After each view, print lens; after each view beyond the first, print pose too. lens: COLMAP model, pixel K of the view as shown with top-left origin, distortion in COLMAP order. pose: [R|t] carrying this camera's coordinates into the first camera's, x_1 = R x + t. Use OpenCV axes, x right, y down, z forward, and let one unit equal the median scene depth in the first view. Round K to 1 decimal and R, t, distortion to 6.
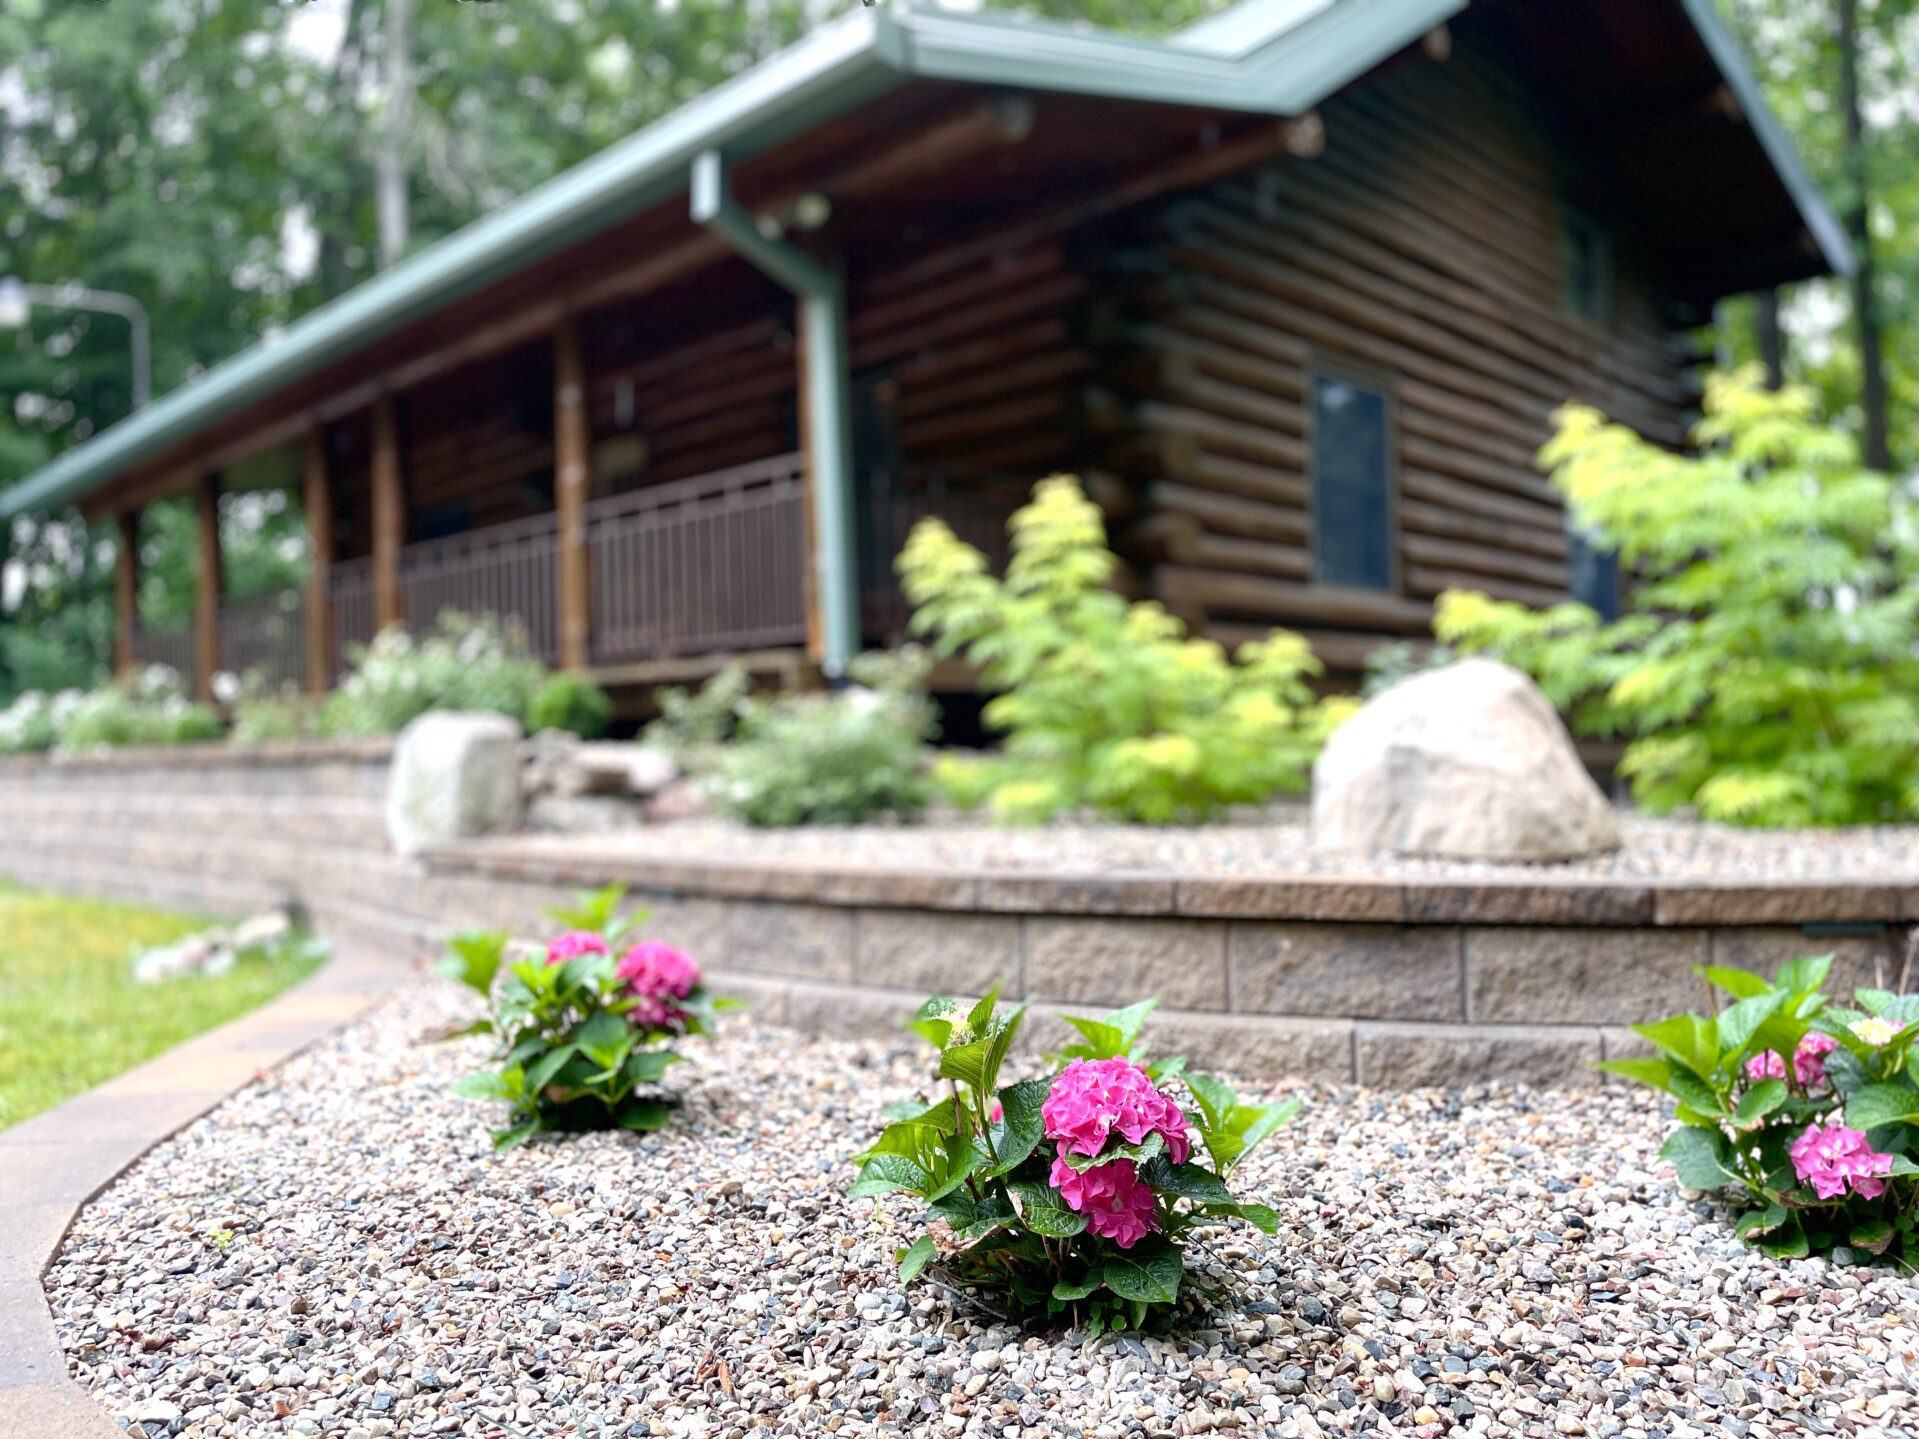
lens RADIAL K [[1377.3, 0, 963.3], [0, 1377.3, 754.6], [0, 0, 1]] dist [0.006347, -0.000082]
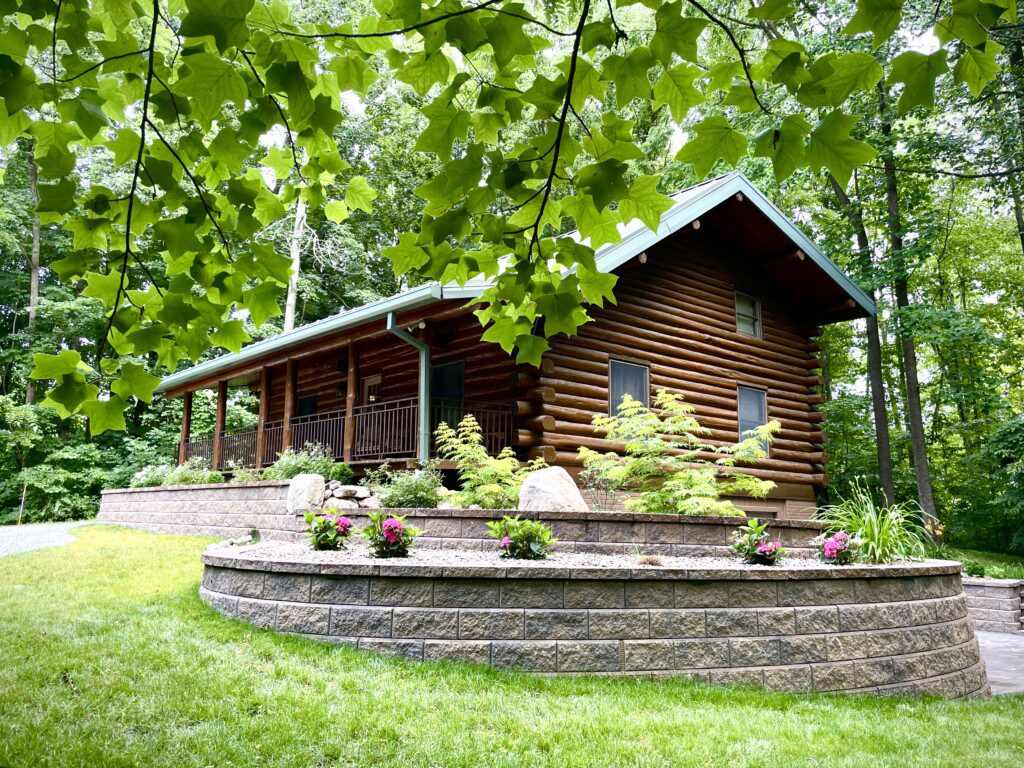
lens RADIAL K [[903.9, 0, 512.0], [0, 903.9, 384.0], [0, 0, 1]] dist [0.087268, -0.003035]
pose [[0.991335, 0.021451, -0.129598, 0.402054], [-0.041149, 0.987632, -0.151291, 0.069045], [0.124750, 0.155312, 0.979957, -1.121106]]
